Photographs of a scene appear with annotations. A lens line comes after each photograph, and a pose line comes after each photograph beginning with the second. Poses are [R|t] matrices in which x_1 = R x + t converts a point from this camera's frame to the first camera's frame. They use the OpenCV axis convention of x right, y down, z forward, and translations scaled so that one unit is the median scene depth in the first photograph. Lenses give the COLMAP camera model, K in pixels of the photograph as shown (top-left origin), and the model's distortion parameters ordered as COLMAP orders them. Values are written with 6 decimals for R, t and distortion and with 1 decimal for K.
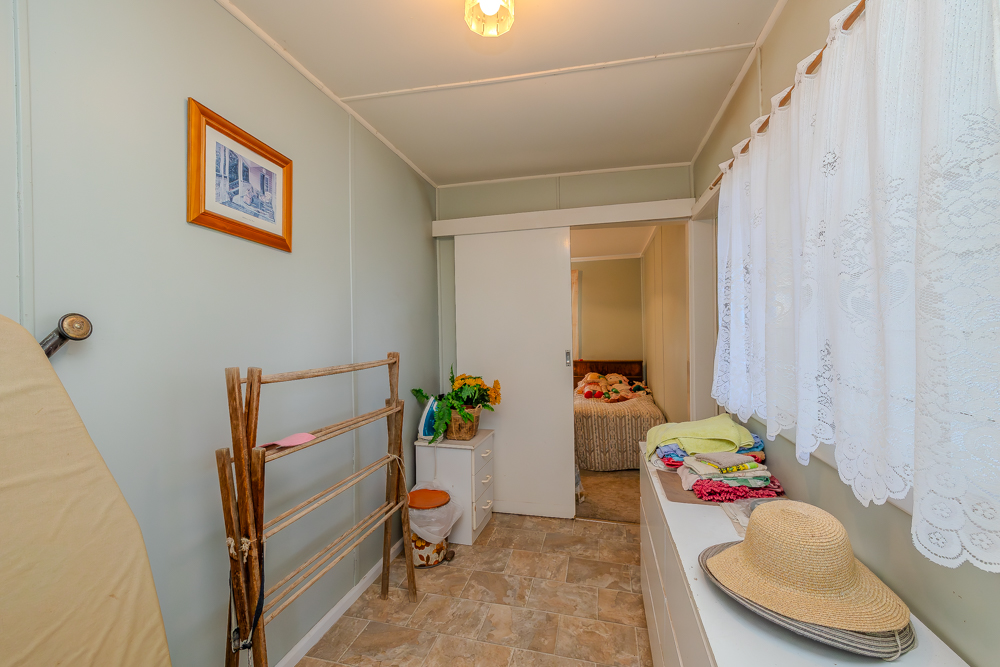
lens RADIAL K [[421.7, 0, 499.1], [0, 421.7, 329.1], [0, 0, 1]] dist [0.003119, -0.000630]
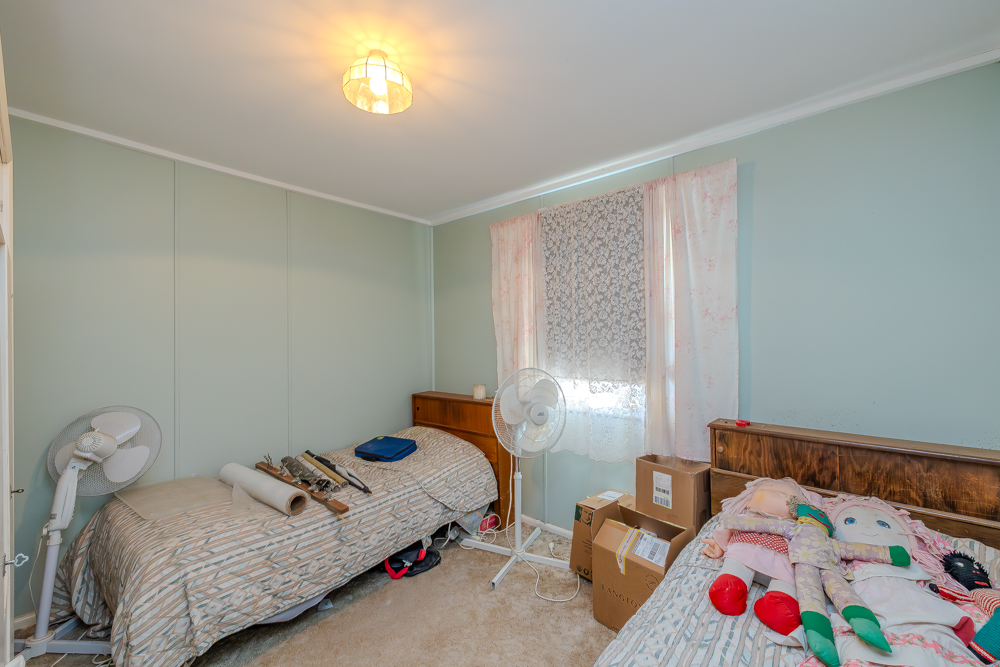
lens RADIAL K [[421.7, 0, 500.8], [0, 421.7, 330.5], [0, 0, 1]] dist [0.003119, -0.000630]
pose [[0.882617, 0.001039, -0.470091, 0.287516], [0.000135, 0.999997, 0.002464, -0.002348], [0.470092, -0.002238, 0.882615, 0.979940]]
